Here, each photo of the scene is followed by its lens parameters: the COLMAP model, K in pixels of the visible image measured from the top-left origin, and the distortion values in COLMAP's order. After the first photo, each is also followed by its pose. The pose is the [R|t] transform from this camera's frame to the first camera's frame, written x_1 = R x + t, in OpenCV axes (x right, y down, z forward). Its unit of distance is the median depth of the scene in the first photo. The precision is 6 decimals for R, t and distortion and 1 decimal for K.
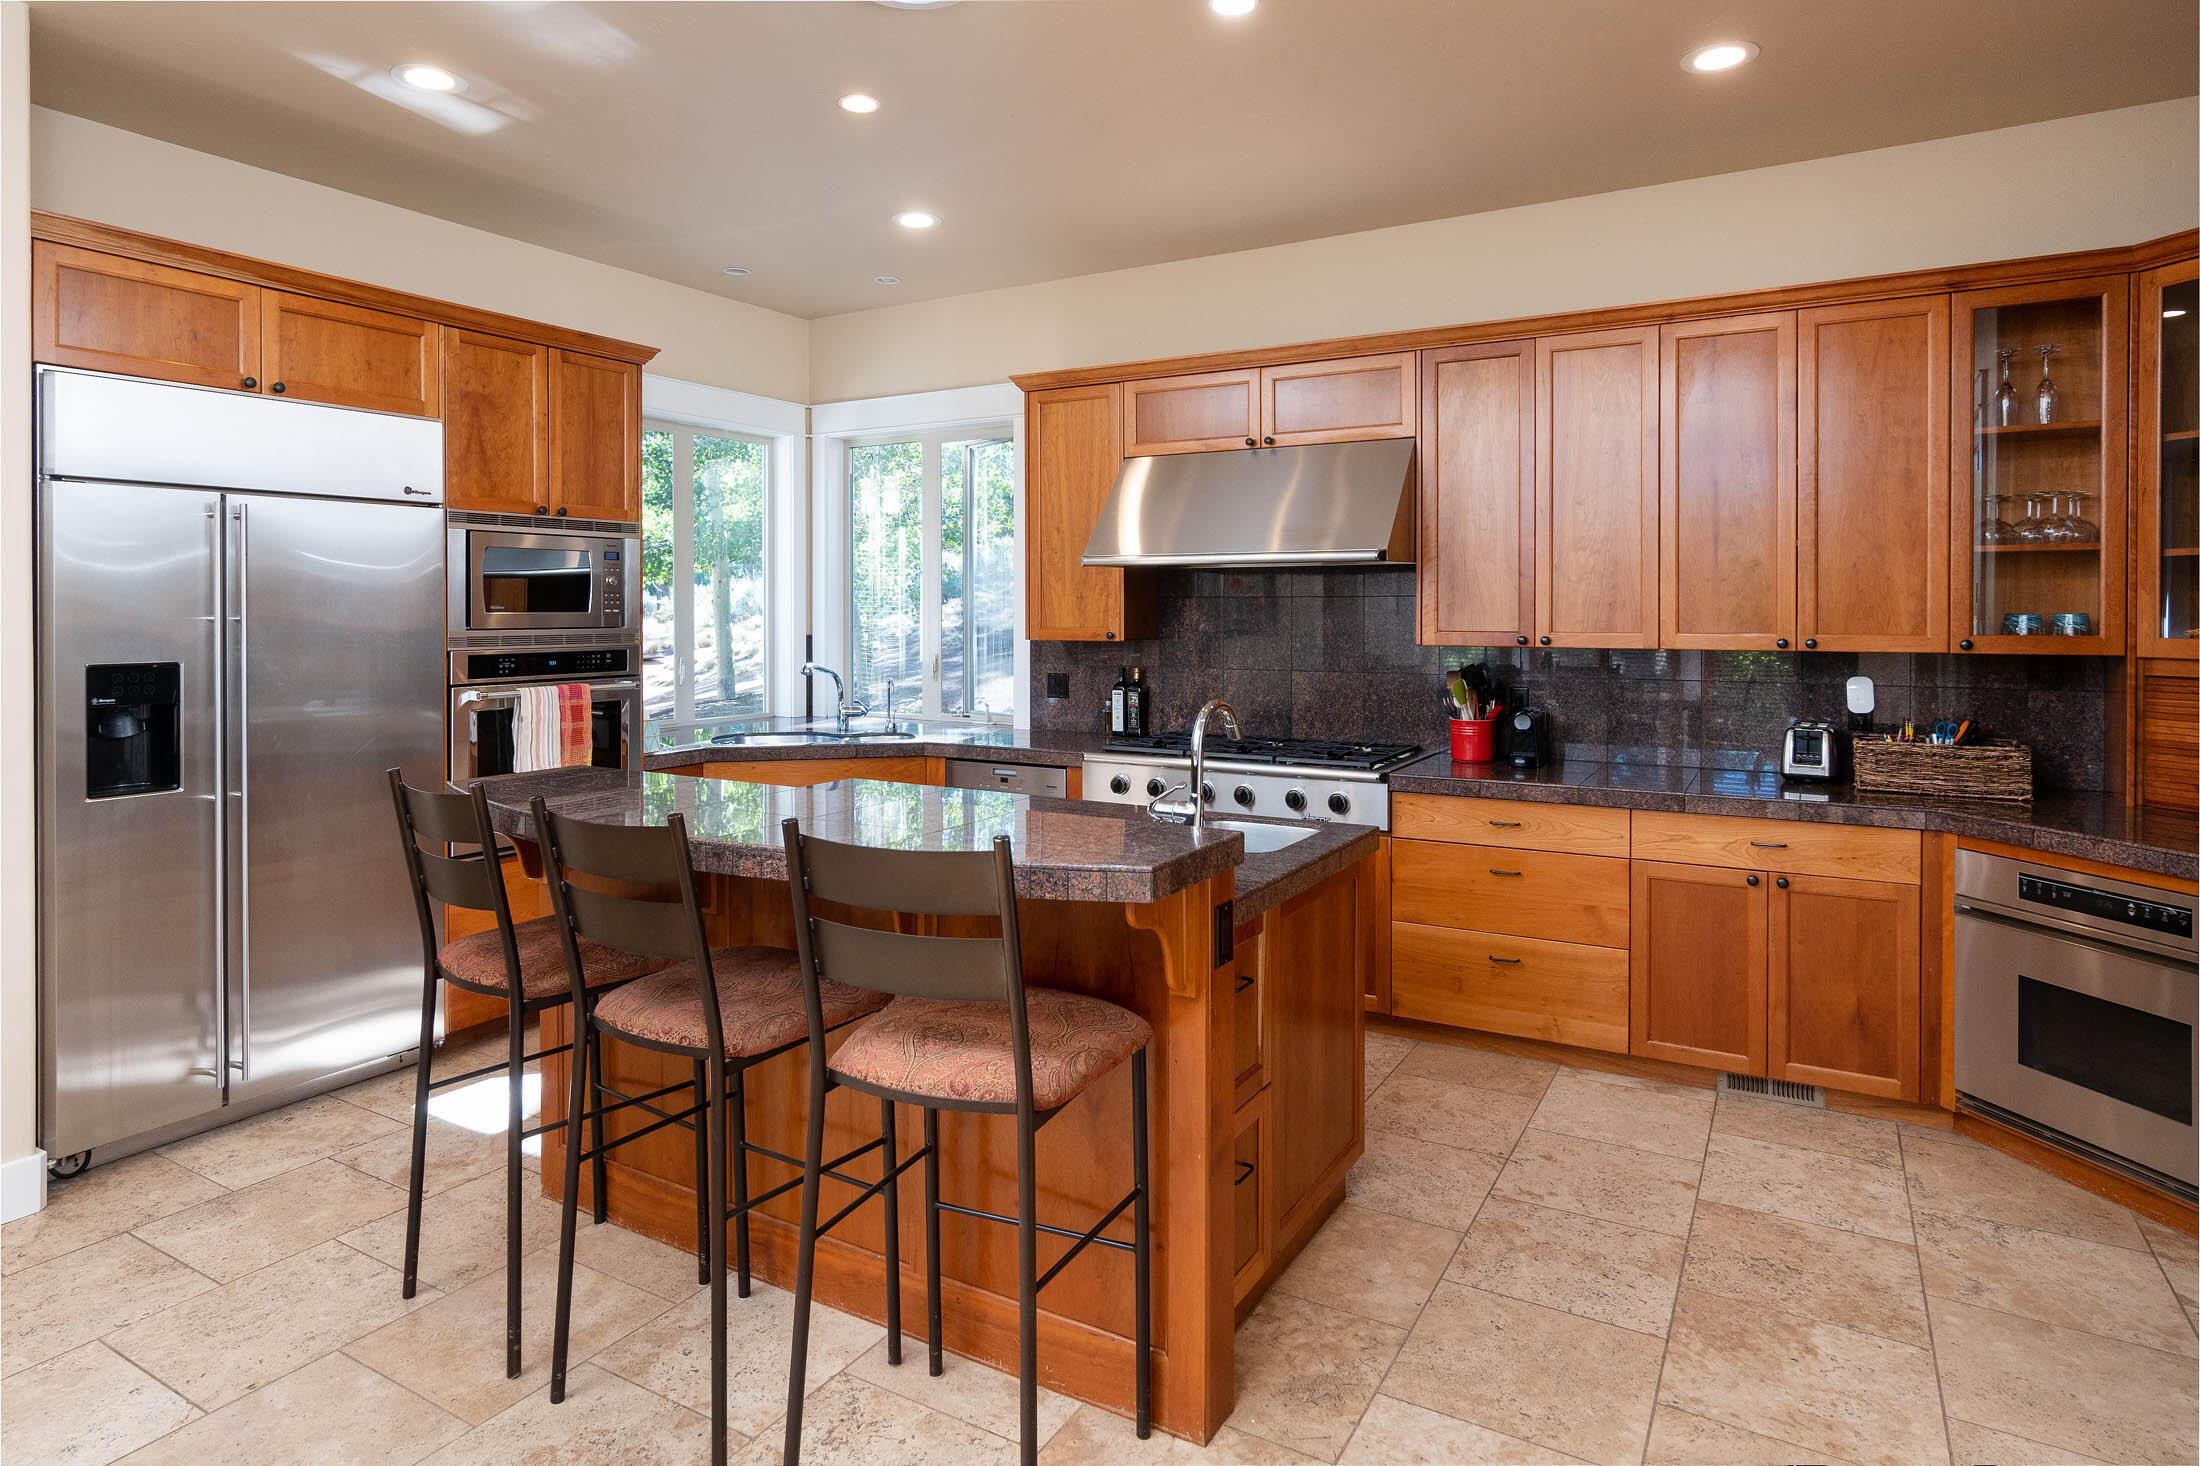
lens RADIAL K [[1250.0, 0, 1095.7], [0, 1250.0, 617.5], [0, 0, 1]] dist [0.021794, -0.000120]
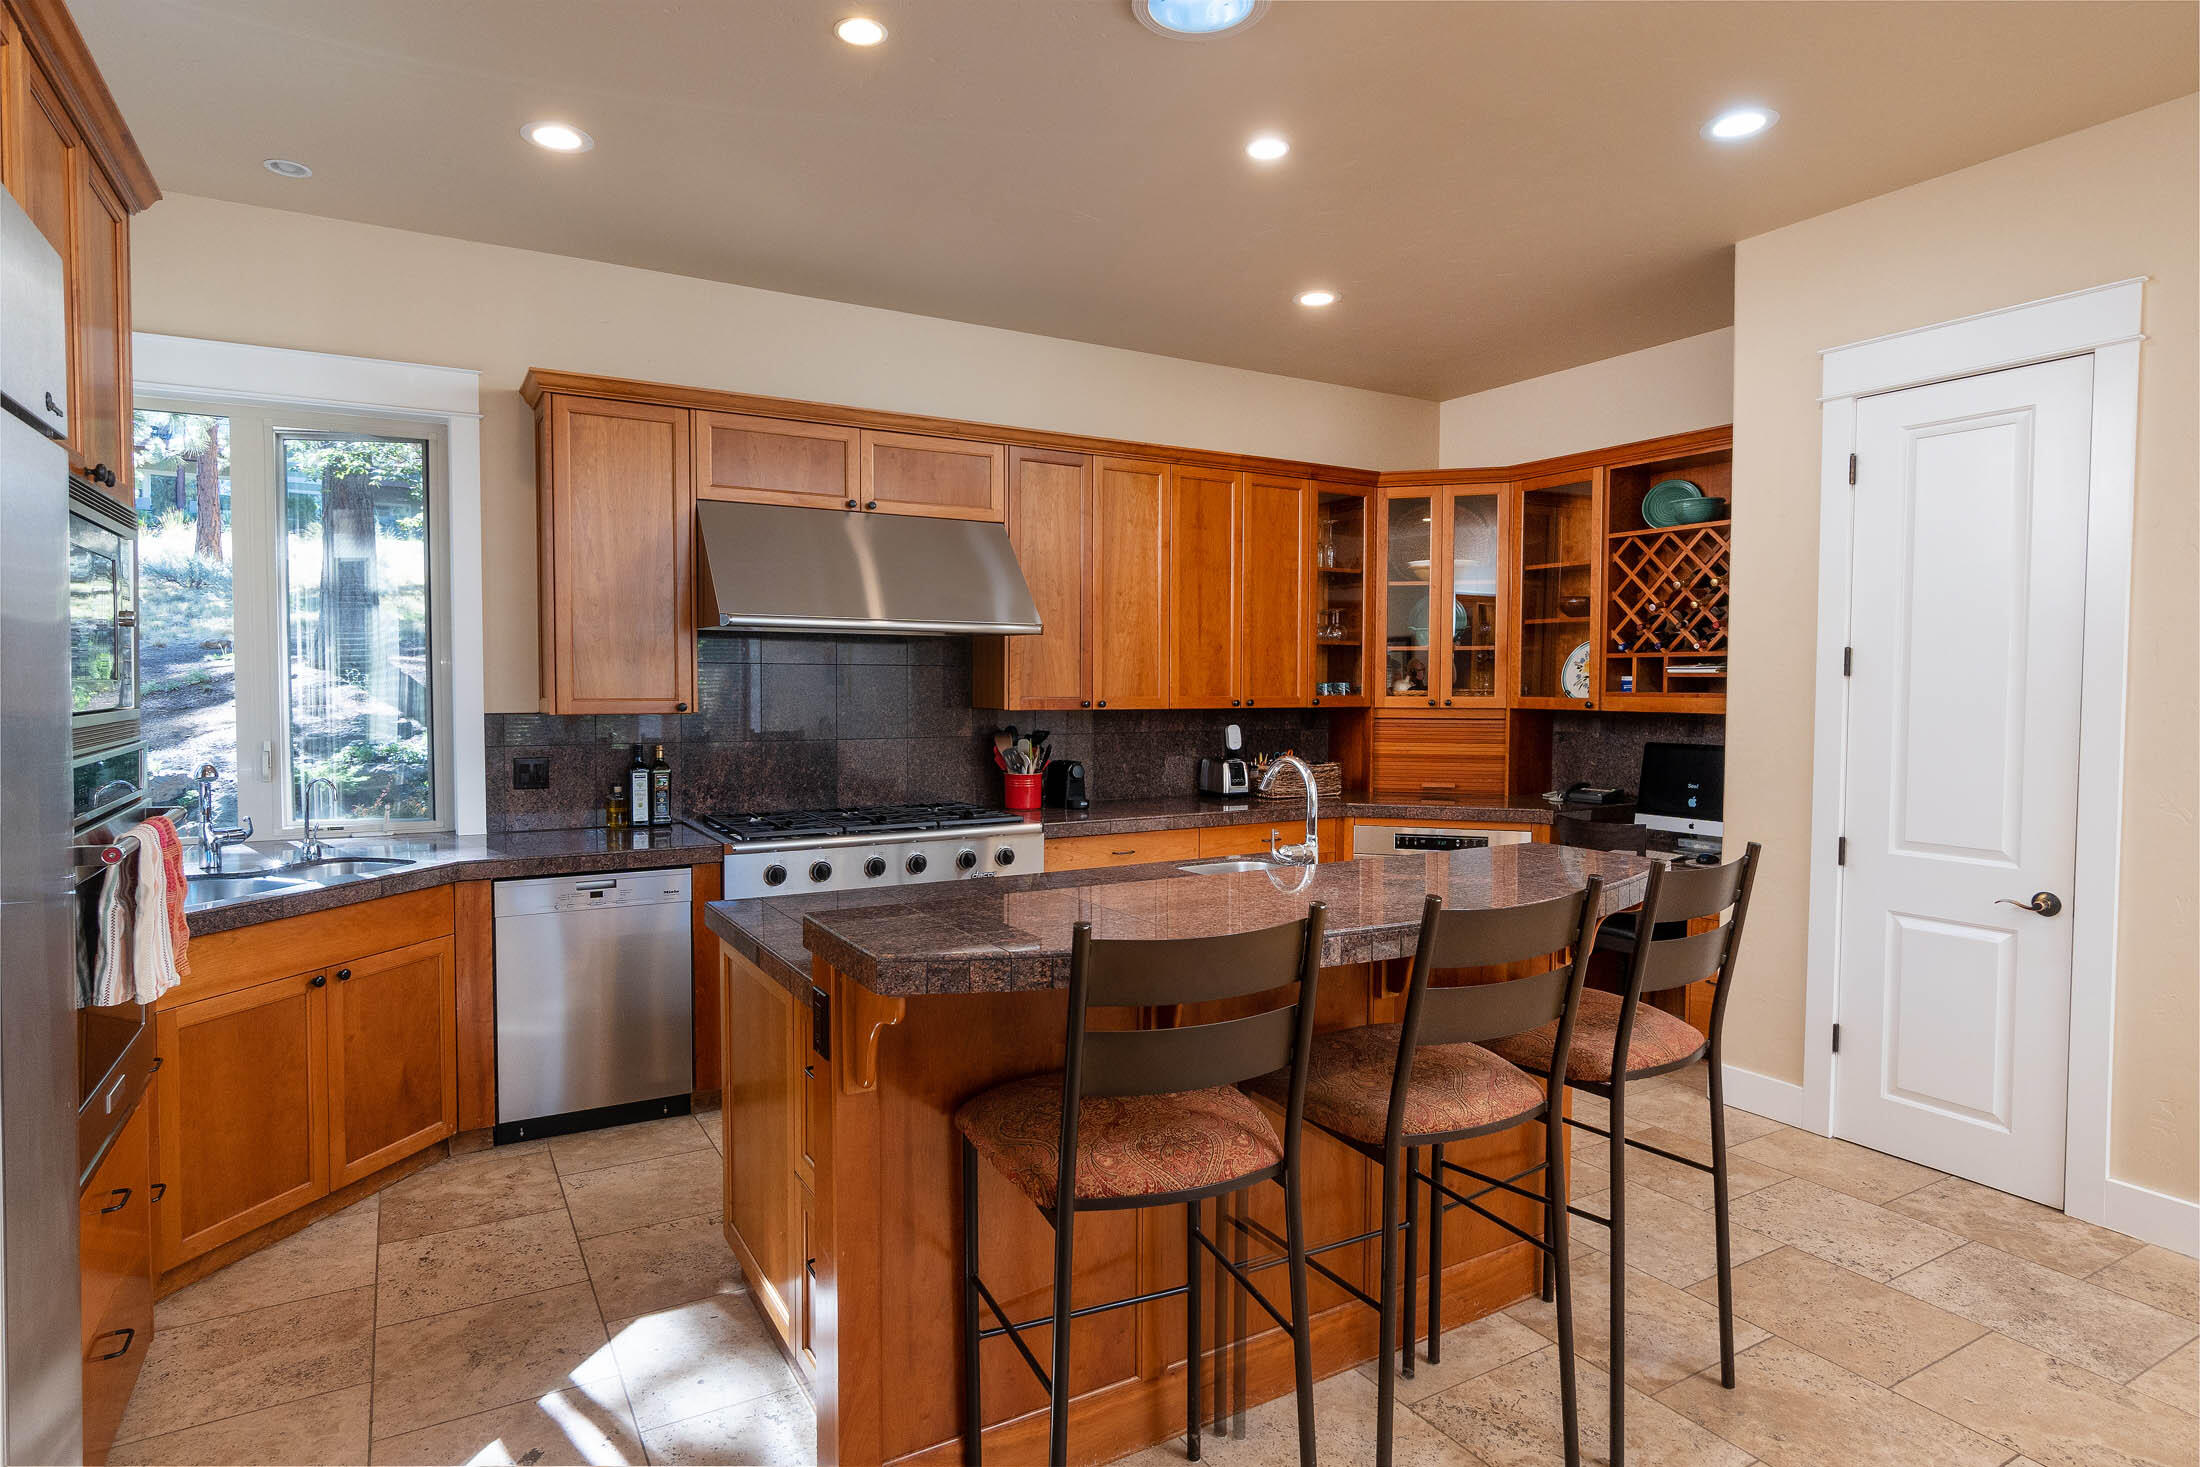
lens RADIAL K [[1196.3, 0, 1100.0], [0, 1196.3, 733.5], [0, 0, 1]] dist [-0.001716, -0.000270]
pose [[0.495886, -0.036077, 0.867638, -0.663081], [0.002491, 0.999192, 0.040123, 0.000444], [-0.868384, -0.017736, 0.495575, 0.419312]]
